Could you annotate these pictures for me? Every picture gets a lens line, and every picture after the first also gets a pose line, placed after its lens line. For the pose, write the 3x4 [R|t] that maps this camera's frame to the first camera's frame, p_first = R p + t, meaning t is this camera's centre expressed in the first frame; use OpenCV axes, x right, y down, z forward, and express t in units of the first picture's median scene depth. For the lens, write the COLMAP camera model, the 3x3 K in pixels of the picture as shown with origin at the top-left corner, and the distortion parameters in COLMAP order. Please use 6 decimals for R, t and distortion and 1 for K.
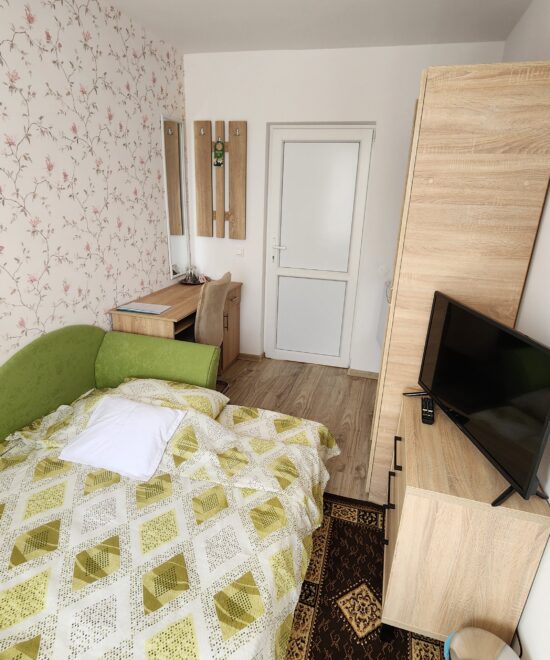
lens RADIAL K [[429.4, 0, 275.0], [0, 429.4, 330.0], [0, 0, 1]] dist [0.002451, -0.005678]
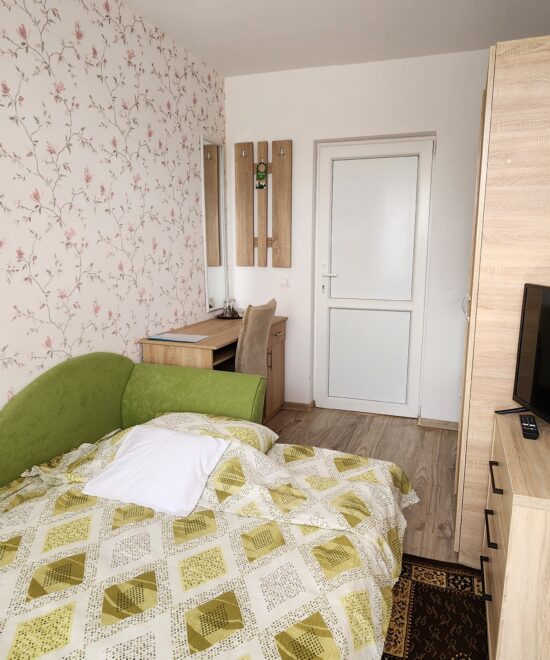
lens RADIAL K [[515.2, 0, 275.0], [0, 515.2, 330.0], [0, 0, 1]] dist [0.006119, -0.008763]
pose [[0.996982, -0.020029, -0.075001, -0.038795], [0.006798, 0.984957, -0.172664, 0.147681], [0.077331, 0.171633, 0.982121, -0.021222]]
